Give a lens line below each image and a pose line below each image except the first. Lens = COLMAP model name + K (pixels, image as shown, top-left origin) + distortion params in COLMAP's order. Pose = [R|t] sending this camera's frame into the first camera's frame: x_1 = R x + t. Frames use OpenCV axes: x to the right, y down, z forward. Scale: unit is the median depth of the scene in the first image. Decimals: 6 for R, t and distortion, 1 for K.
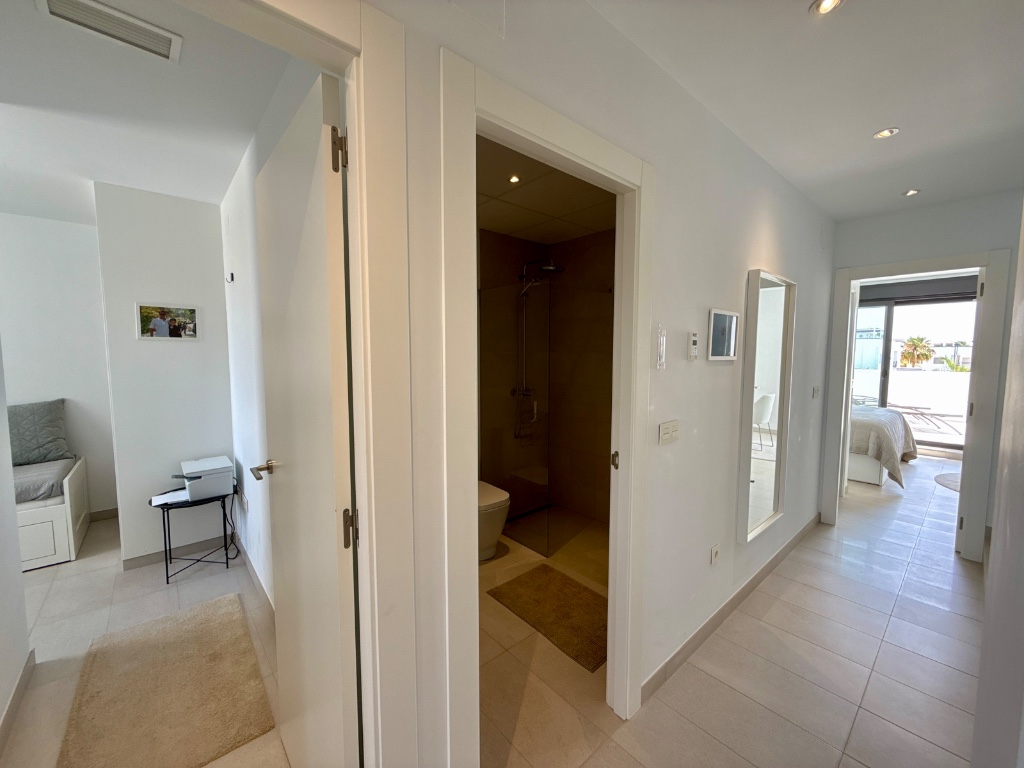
lens RADIAL K [[408.4, 0, 511.0], [0, 408.4, 382.1], [0, 0, 1]] dist [-0.005619, 0.001725]
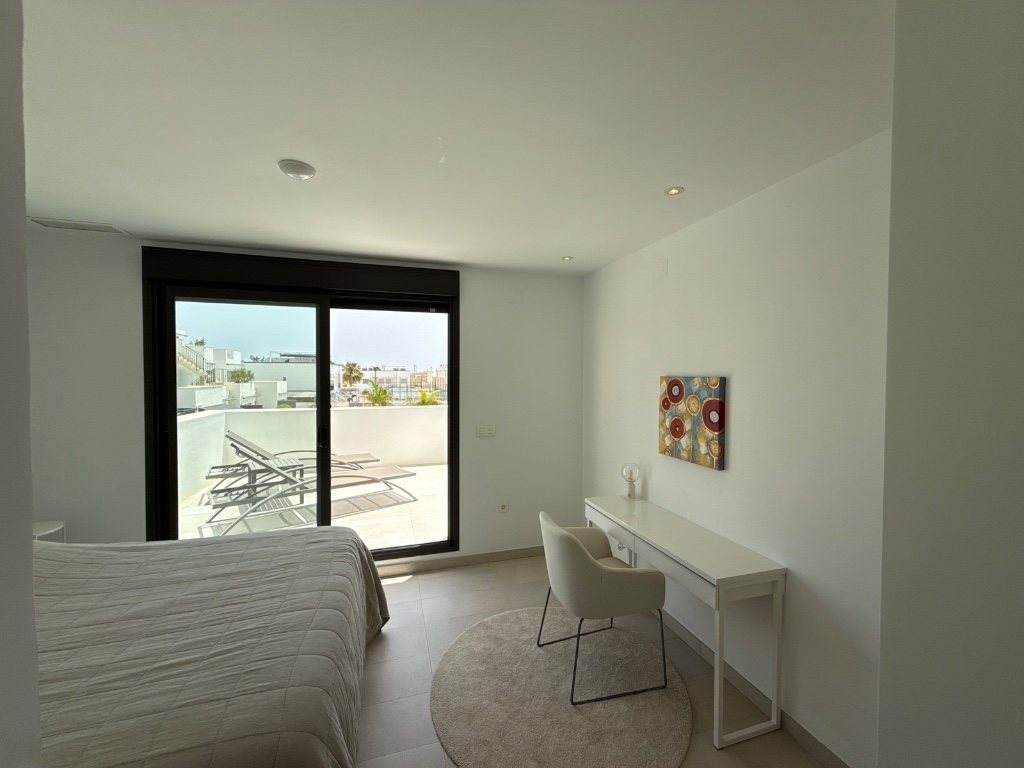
lens RADIAL K [[408.4, 0, 512.8], [0, 408.4, 382.7], [0, 0, 1]] dist [-0.005619, 0.001725]
pose [[0.400807, -0.020657, 0.915929, 0.765041], [0.068847, 0.997598, -0.007628, -0.096327], [-0.913572, 0.066116, 0.401267, 0.801709]]
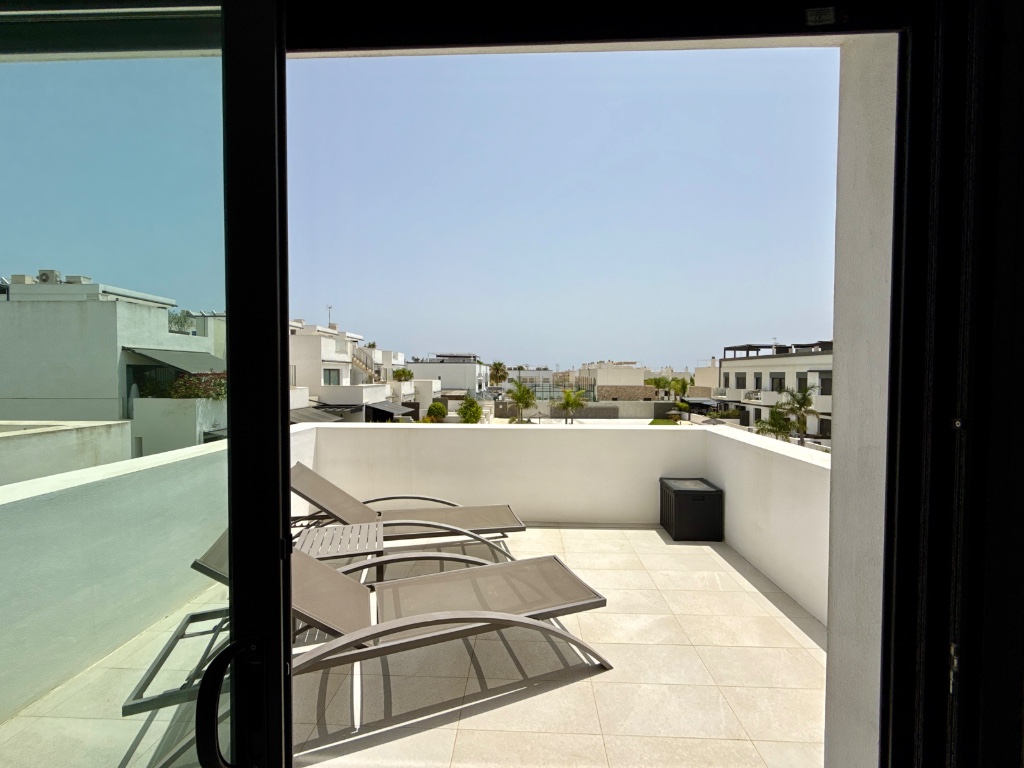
lens RADIAL K [[408.4, 0, 511.6], [0, 408.4, 382.8], [0, 0, 1]] dist [-0.005619, 0.001725]
pose [[0.686321, -0.017428, 0.727090, 1.251623], [0.054495, 0.998135, -0.027514, -0.128516], [-0.725255, 0.058506, 0.685990, 1.242020]]
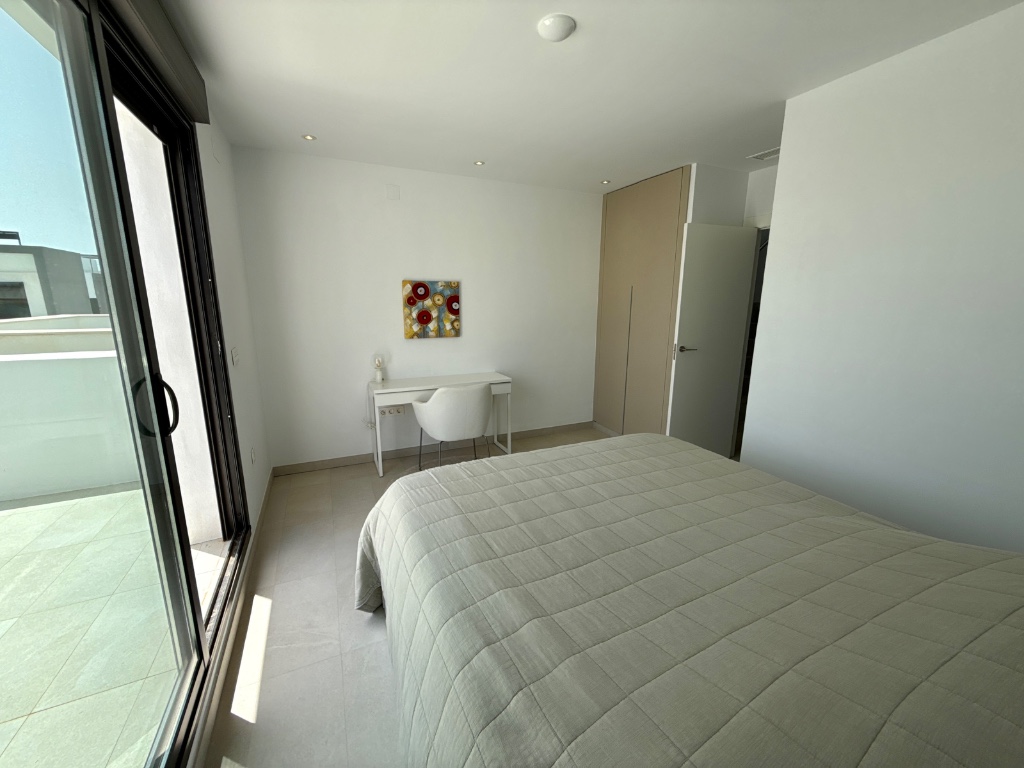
lens RADIAL K [[408.4, 0, 512.2], [0, 408.4, 383.0], [0, 0, 1]] dist [-0.005619, 0.001725]
pose [[-0.961028, -0.064737, 0.268766, 0.975805], [0.013638, 0.959910, 0.279977, -0.124031], [-0.276116, 0.272732, -0.921617, 1.589369]]
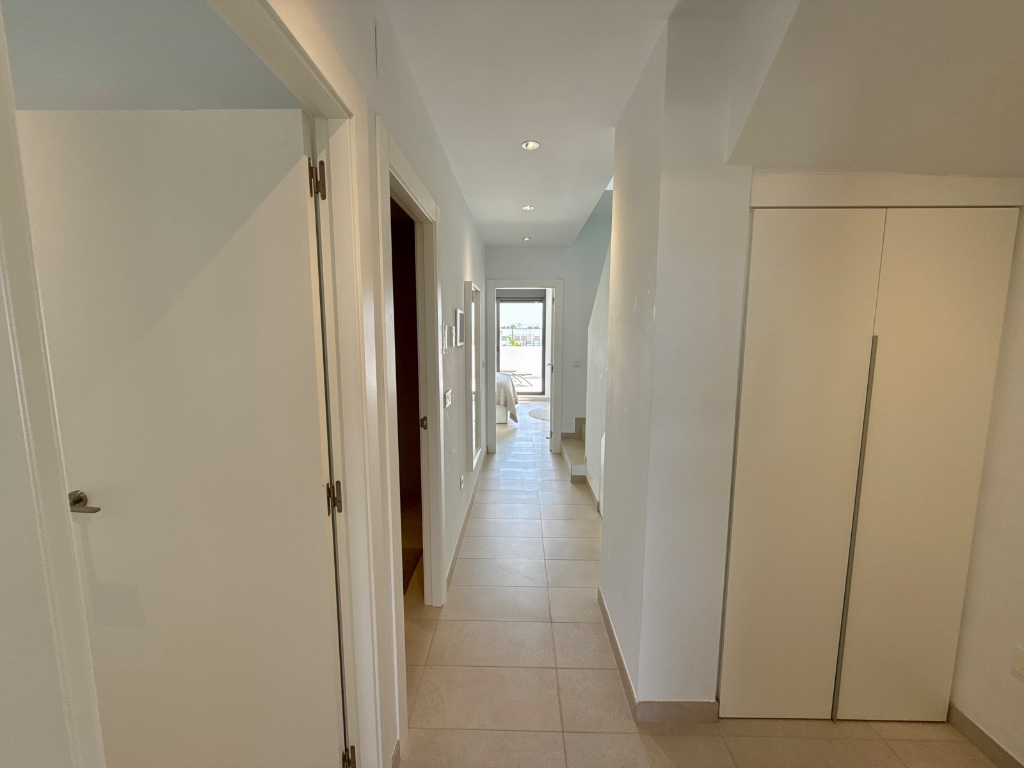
lens RADIAL K [[408.4, 0, 516.2], [0, 408.4, 385.5], [0, 0, 1]] dist [-0.005619, 0.001725]
pose [[0.664787, -0.097752, 0.740610, -0.191285], [0.056316, 0.995138, 0.080797, -0.008423], [-0.744907, -0.012005, 0.667060, -0.043124]]
